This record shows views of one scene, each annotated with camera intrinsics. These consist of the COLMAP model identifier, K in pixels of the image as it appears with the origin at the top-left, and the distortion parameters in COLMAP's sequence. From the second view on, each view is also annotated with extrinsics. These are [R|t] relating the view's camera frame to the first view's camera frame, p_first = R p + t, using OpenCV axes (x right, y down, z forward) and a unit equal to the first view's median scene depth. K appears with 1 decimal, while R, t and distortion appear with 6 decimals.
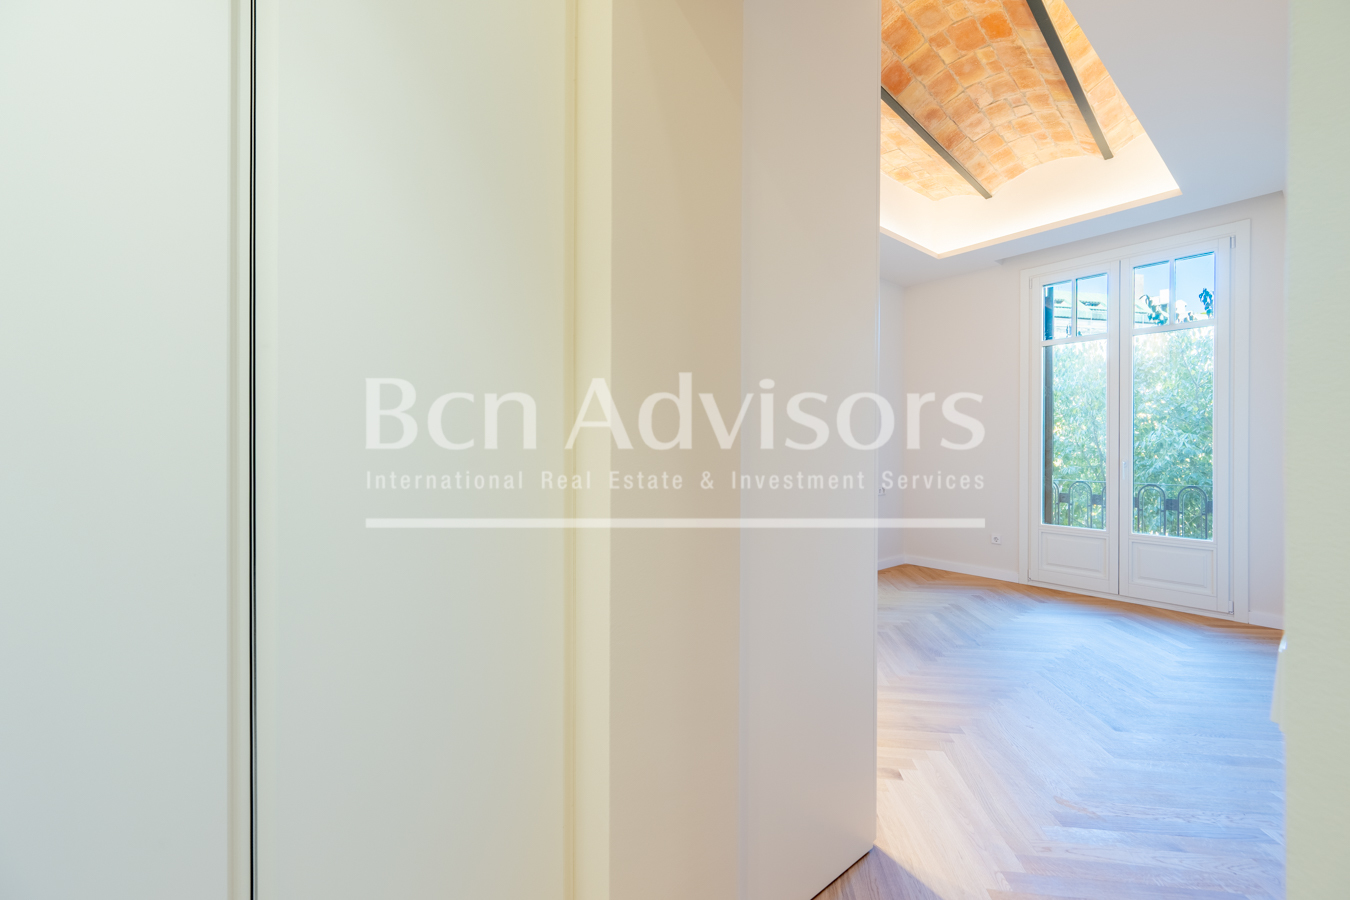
lens RADIAL K [[540.3, 0, 674.8], [0, 540.3, 445.0], [0, 0, 1]] dist [0.004443, 0.000356]
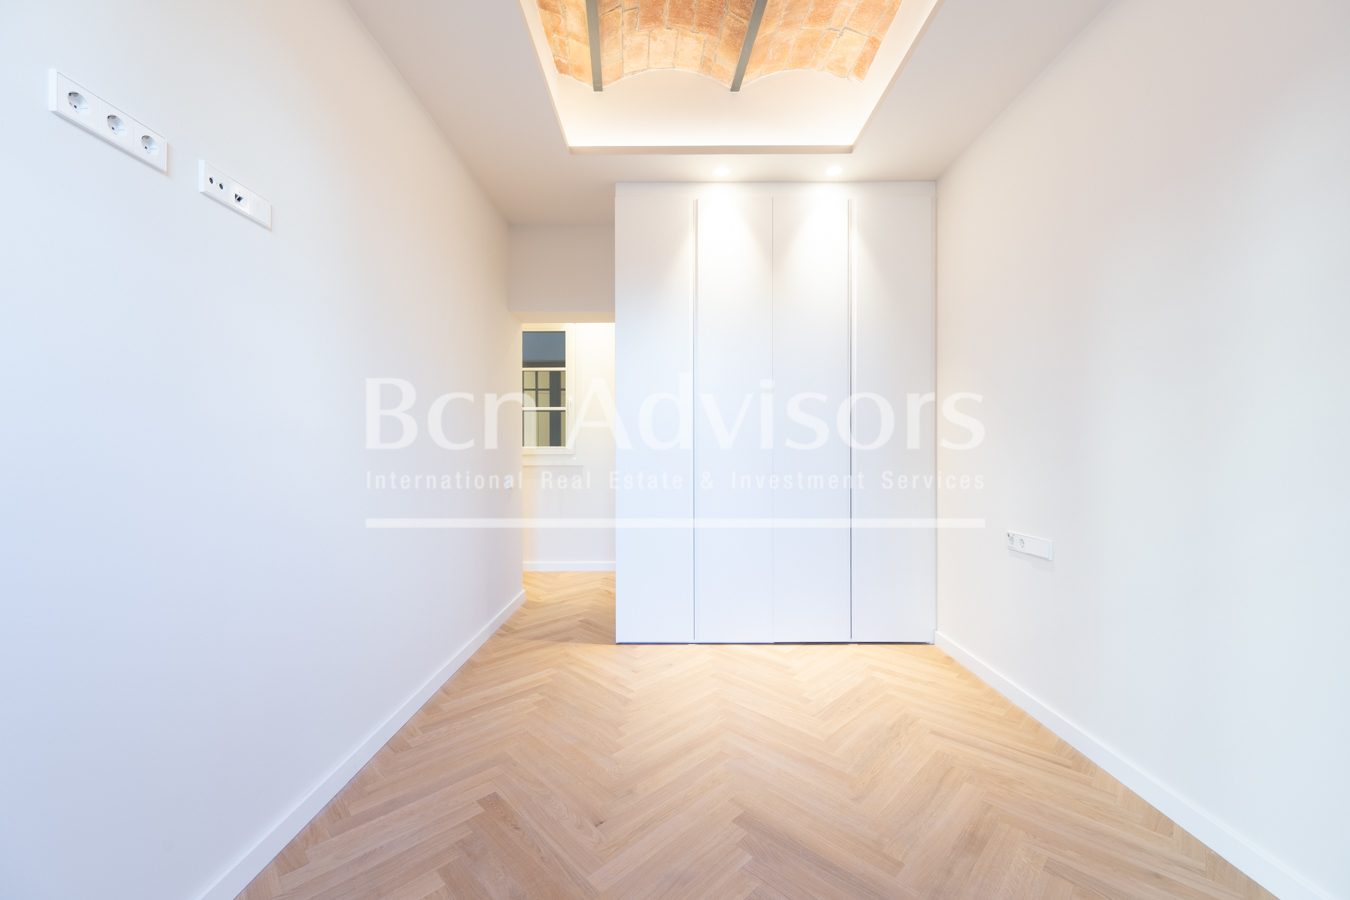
lens RADIAL K [[529.7, 0, 675.0], [0, 529.7, 450.0], [0, 0, 1]] dist [0.000528, 0.000202]
pose [[-0.628445, -0.002949, -0.777849, 0.717589], [0.003029, 0.999976, -0.006238, 0.005910], [0.777848, -0.006276, -0.628421, 0.975718]]
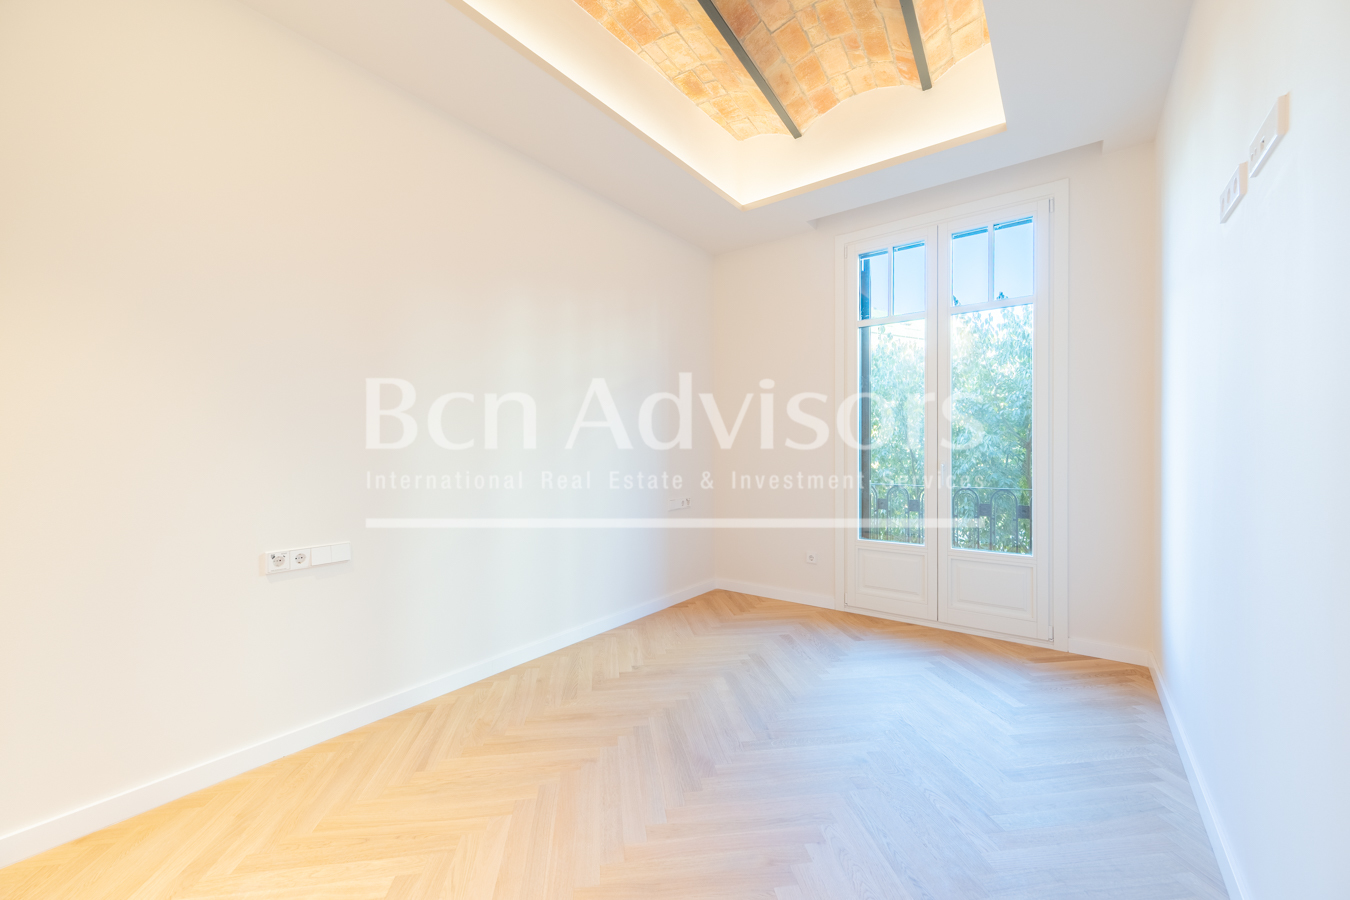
lens RADIAL K [[529.7, 0, 675.0], [0, 529.7, 450.0], [0, 0, 1]] dist [0.000528, 0.000202]
pose [[0.969999, -0.006744, 0.243014, 0.229980], [0.005579, 0.999969, 0.005481, 0.002147], [-0.243044, -0.003961, 0.970007, 0.309209]]
